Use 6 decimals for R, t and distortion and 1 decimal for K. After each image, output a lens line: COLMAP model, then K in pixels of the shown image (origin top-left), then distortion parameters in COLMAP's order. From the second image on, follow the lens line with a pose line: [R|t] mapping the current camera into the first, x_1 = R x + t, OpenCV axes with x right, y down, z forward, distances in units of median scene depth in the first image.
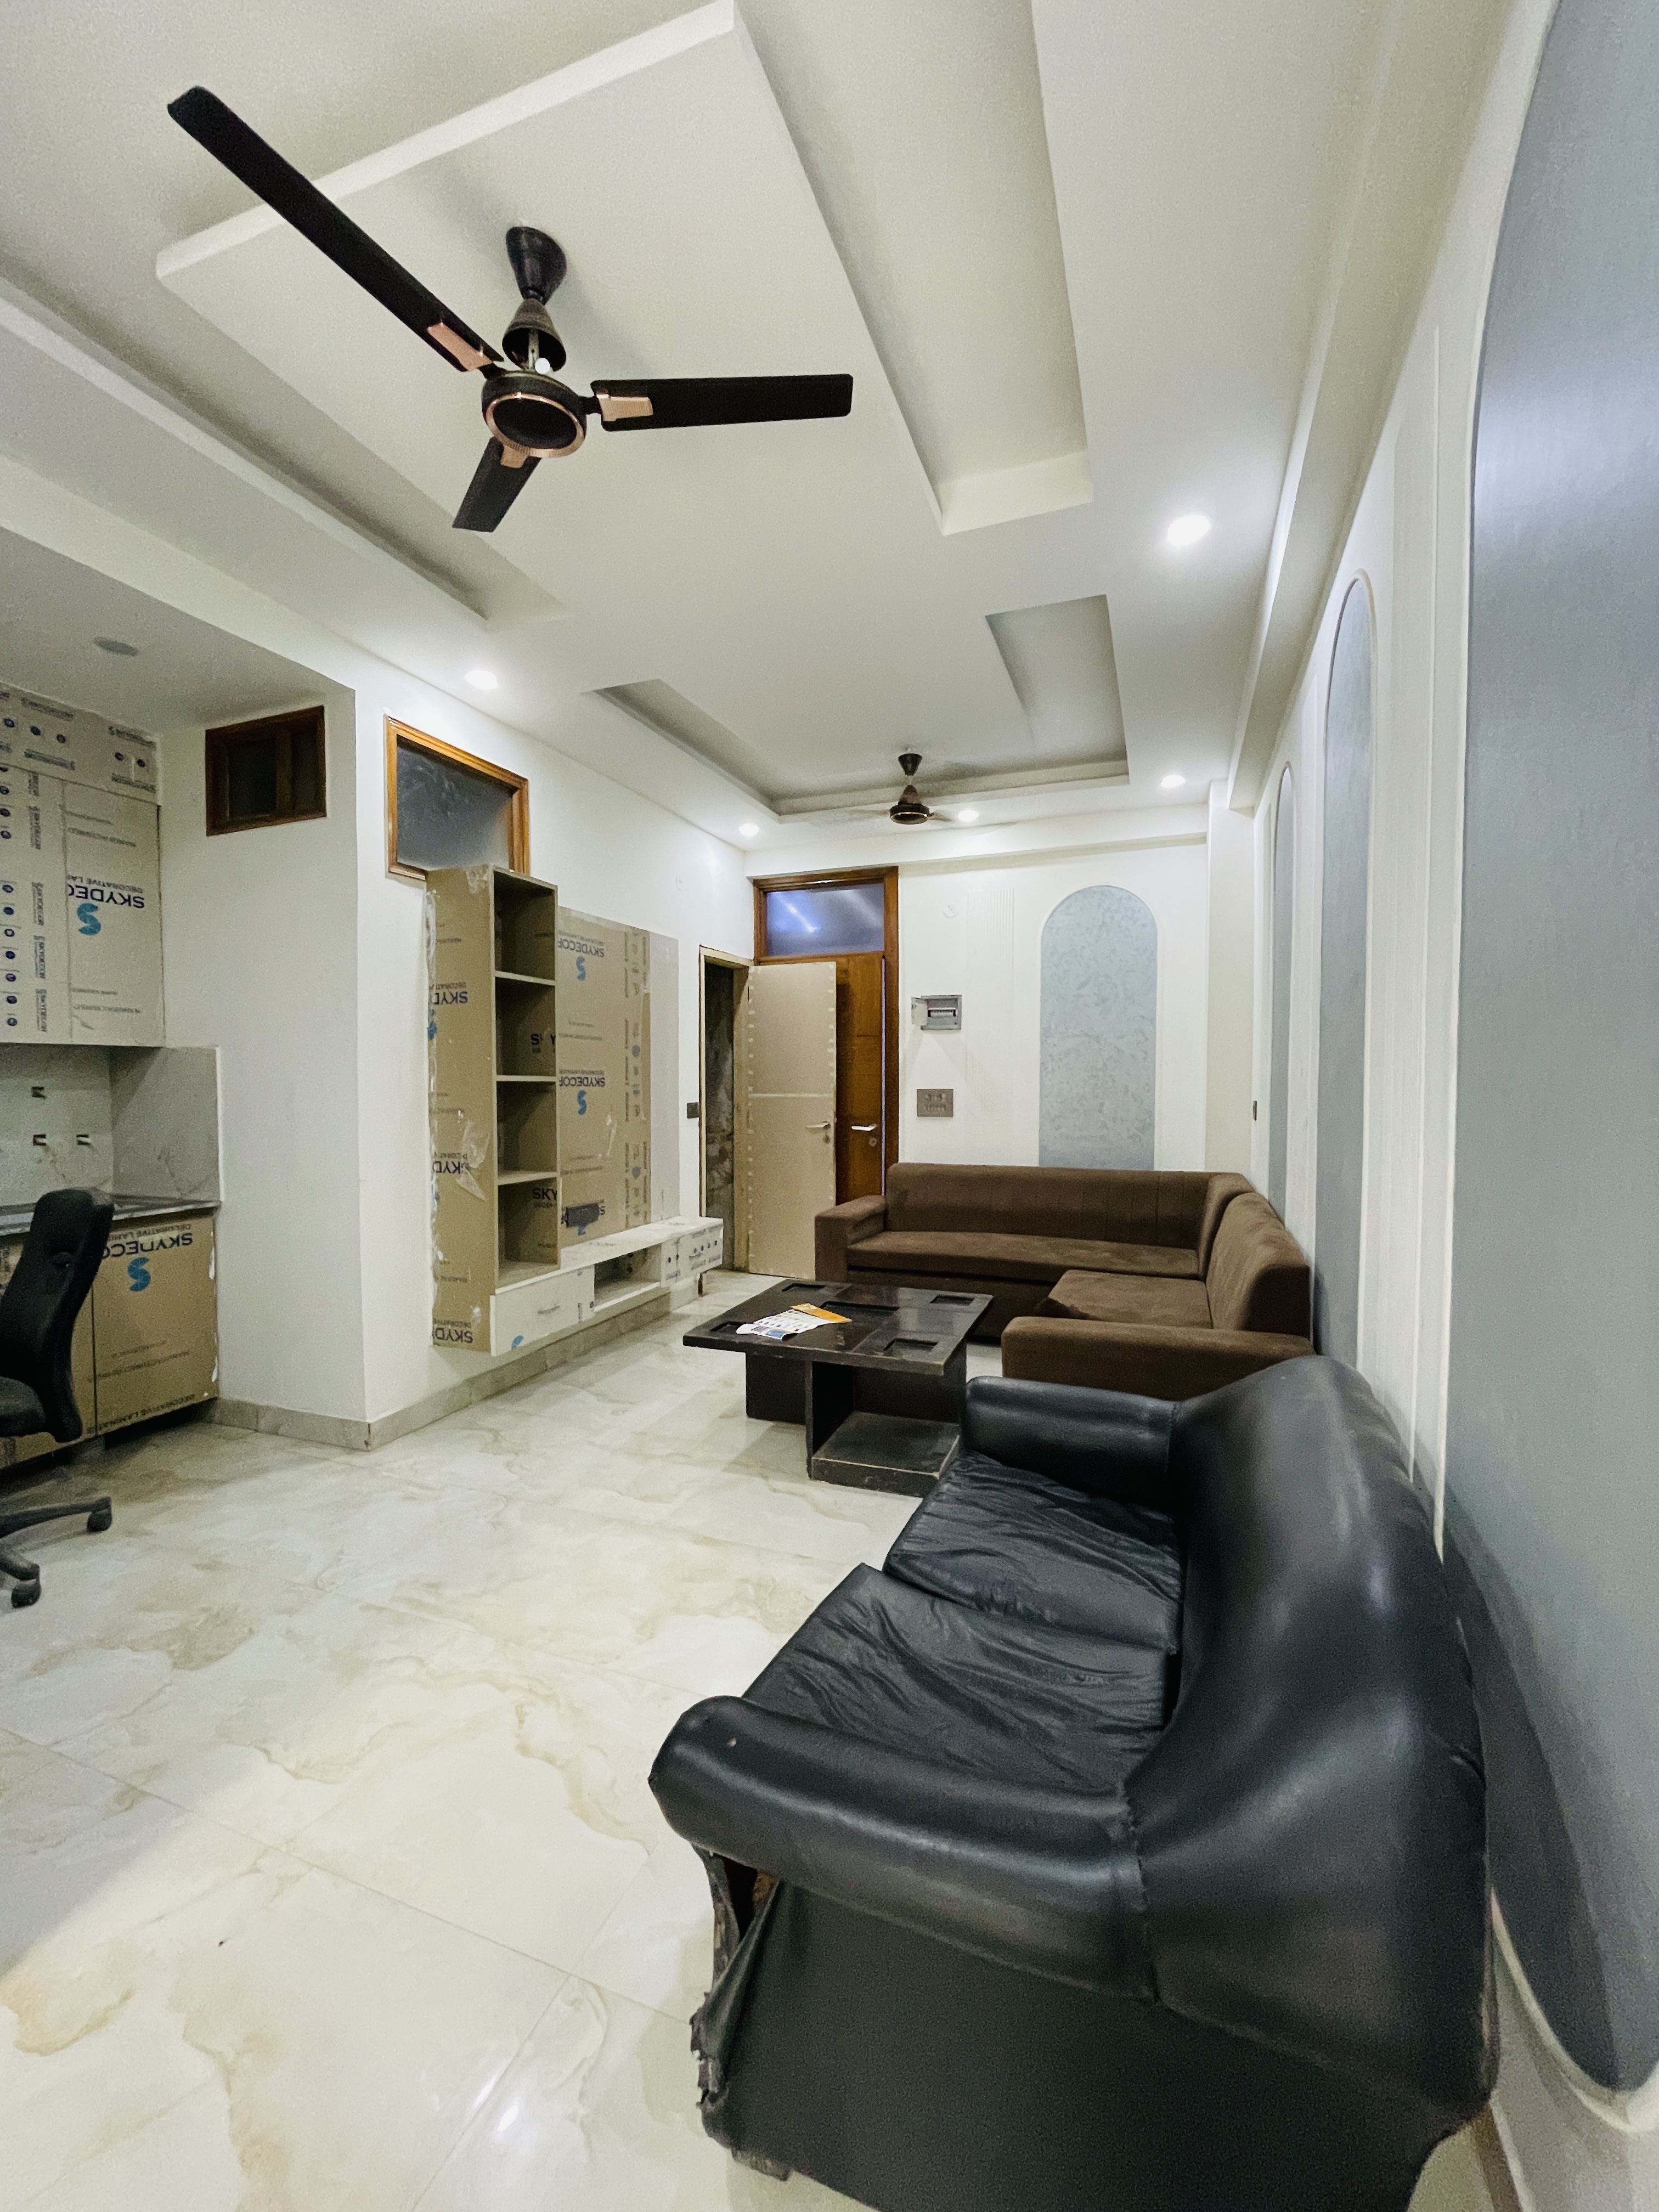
lens RADIAL K [[894.0, 0, 835.8], [0, 894.0, 1109.1], [0, 0, 1]] dist [-0.002705, -0.000437]
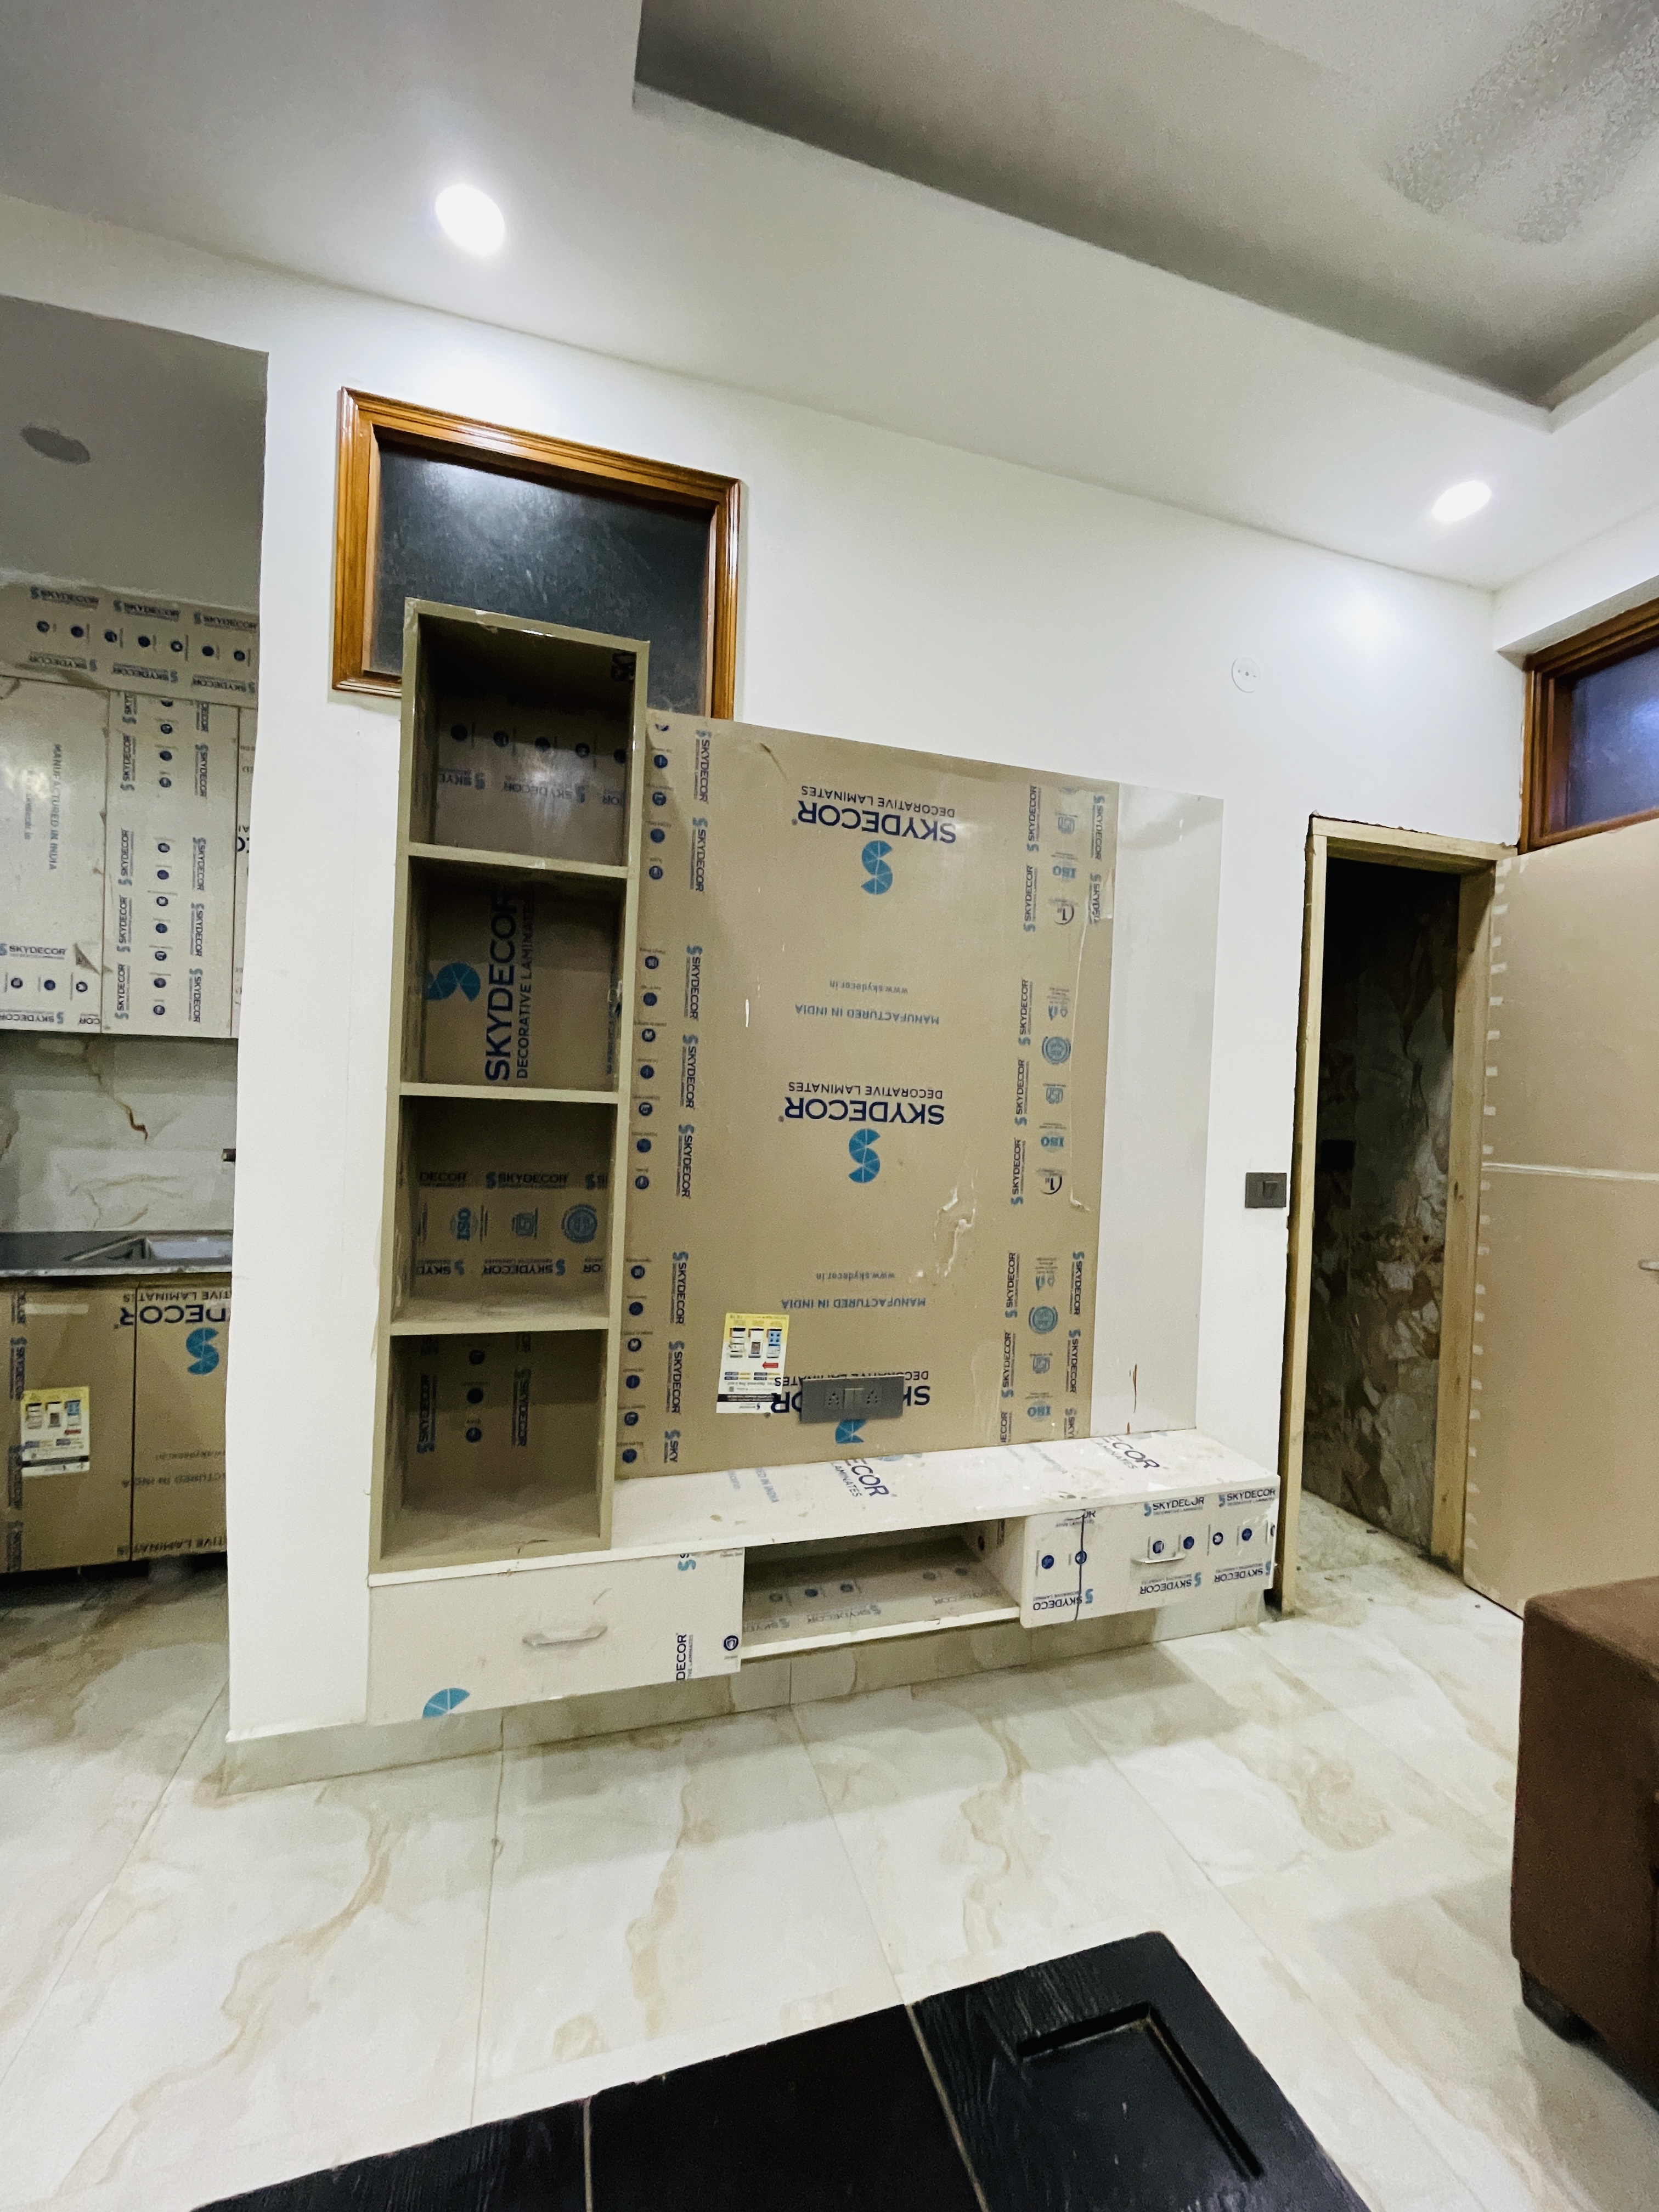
lens RADIAL K [[894.0, 0, 826.2], [0, 894.0, 1110.4], [0, 0, 1]] dist [-0.002705, -0.000437]
pose [[0.604699, 0.031082, -0.795848, 0.082848], [-0.061732, 0.998061, -0.007926, -0.030499], [0.794058, 0.053922, 0.605445, 0.818206]]
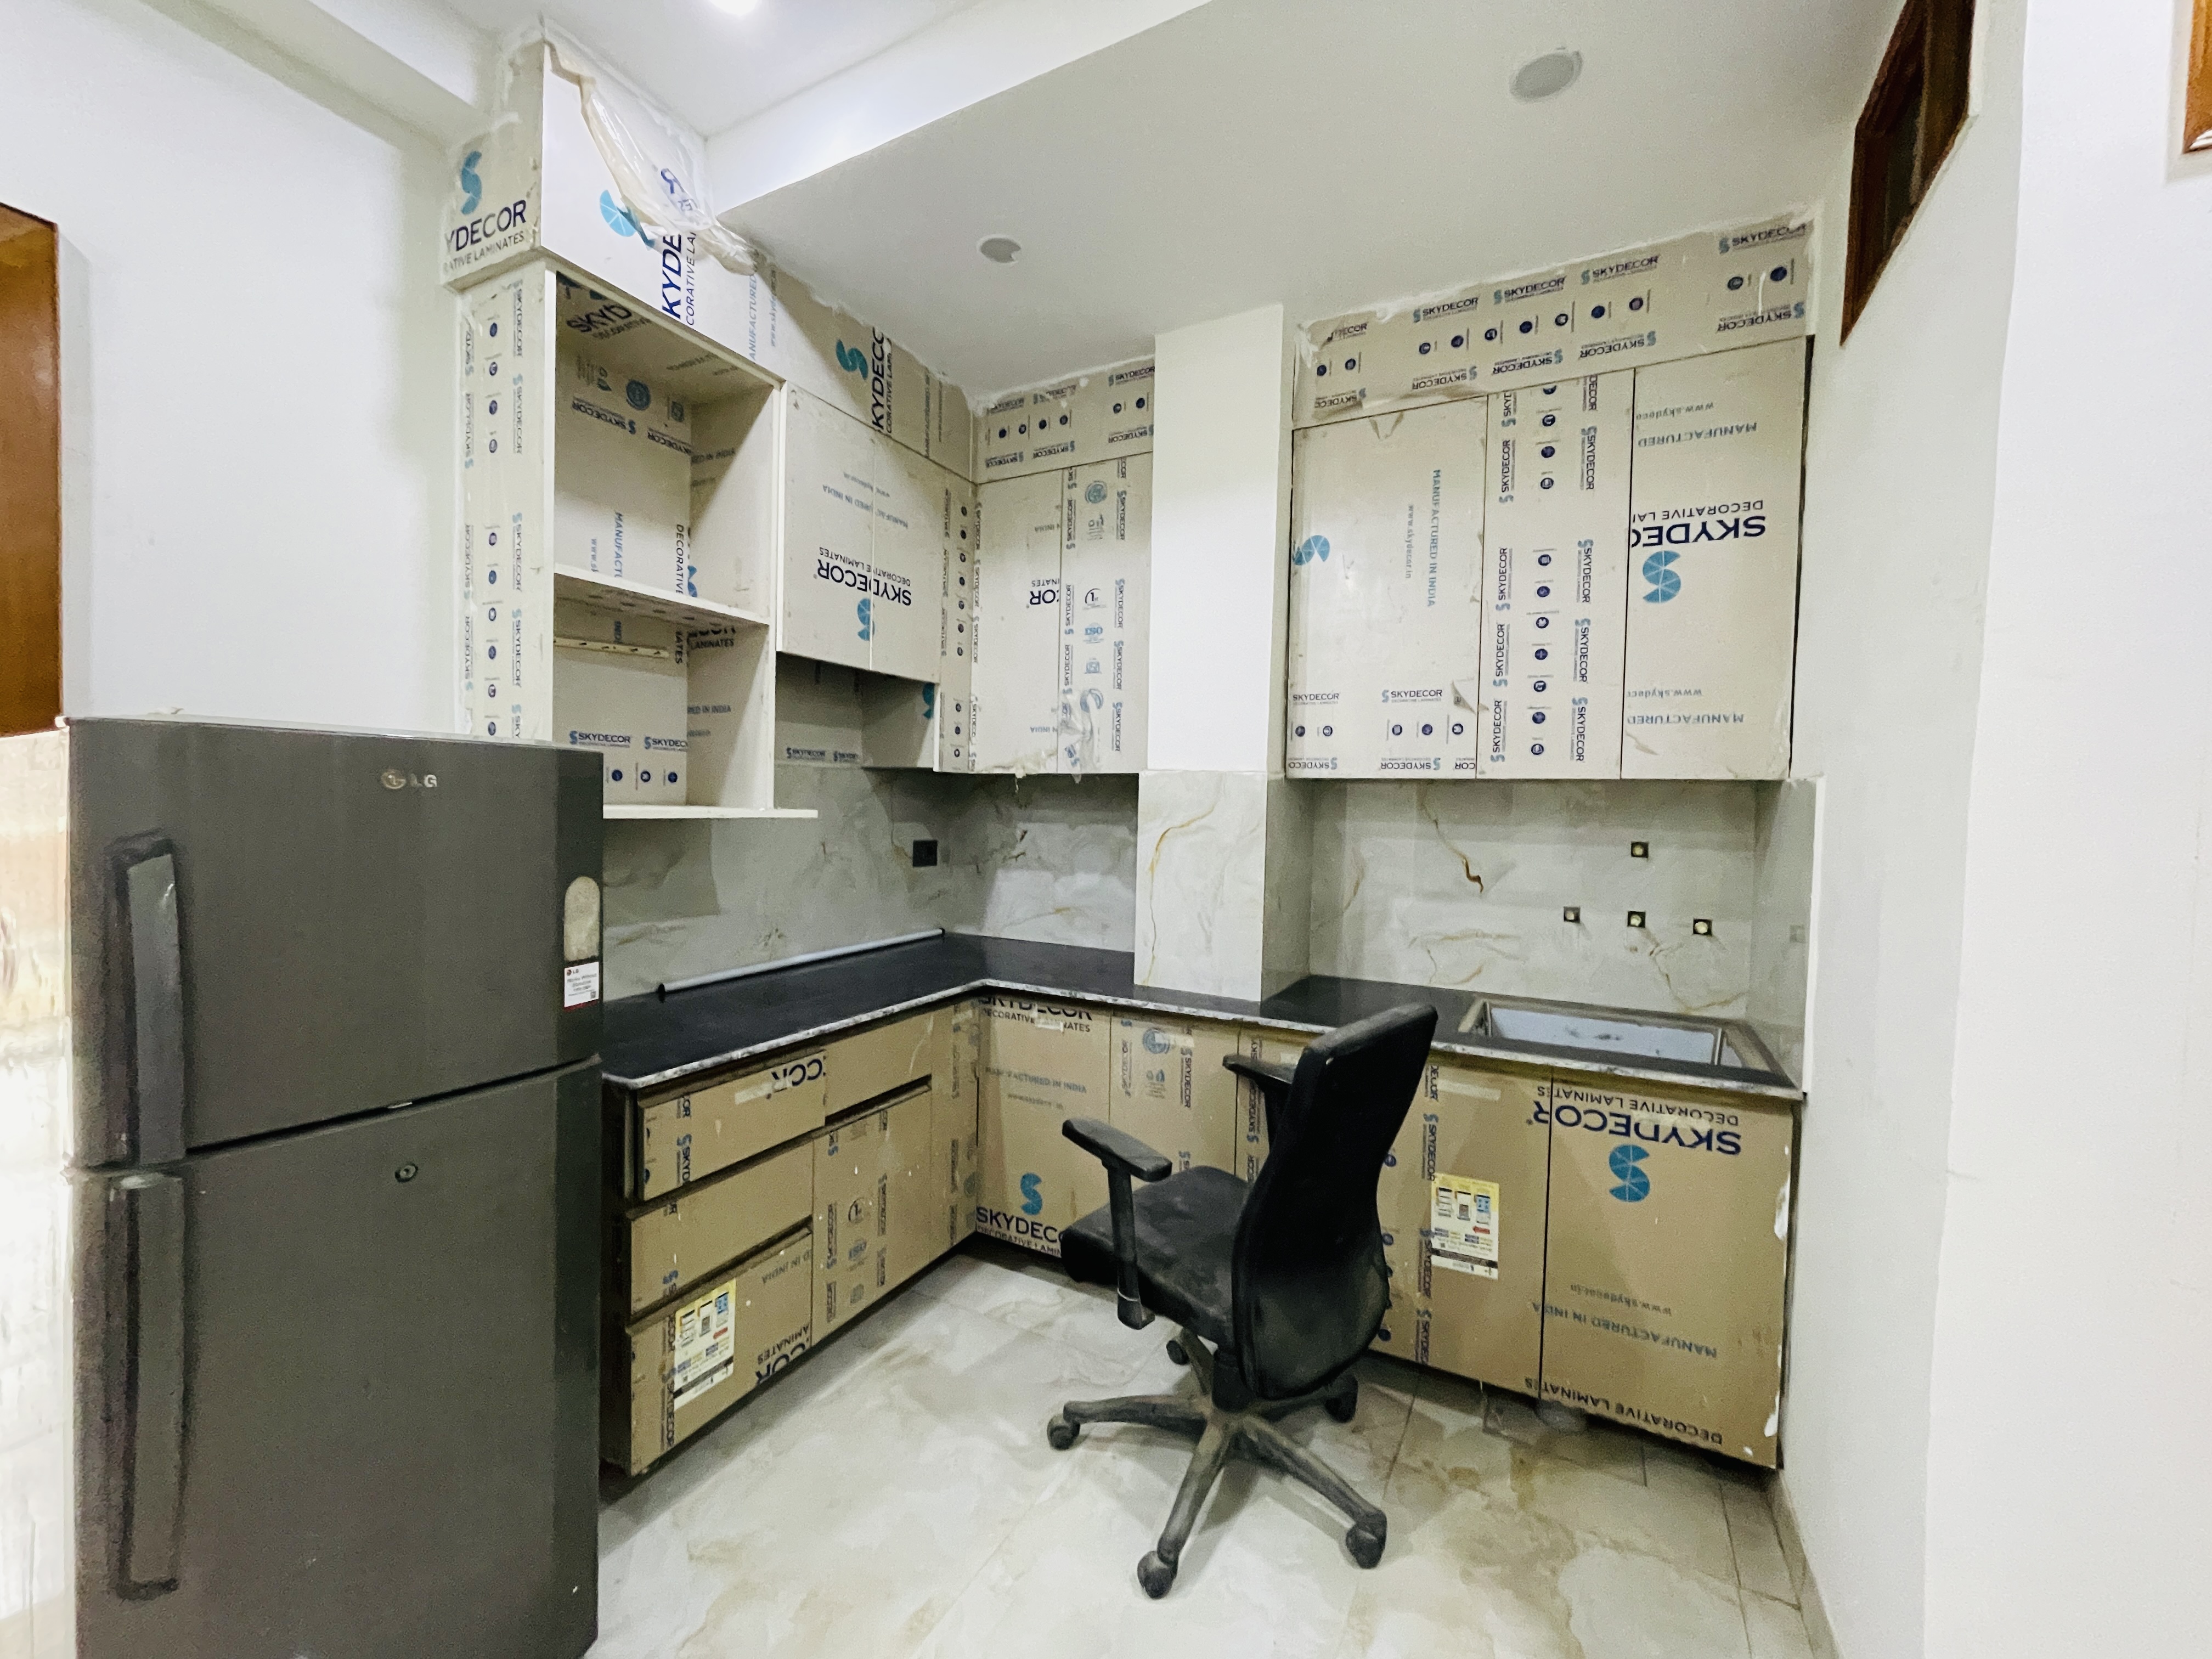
lens RADIAL K [[894.0, 0, 1105.5], [0, 894.0, 828.3], [0, 0, 1]] dist [-0.002705, -0.000437]
pose [[-0.139893, 0.031957, -0.989651, -0.142903], [-0.054239, 0.997731, 0.039884, -0.036911], [0.988680, 0.059257, -0.137842, 0.627289]]
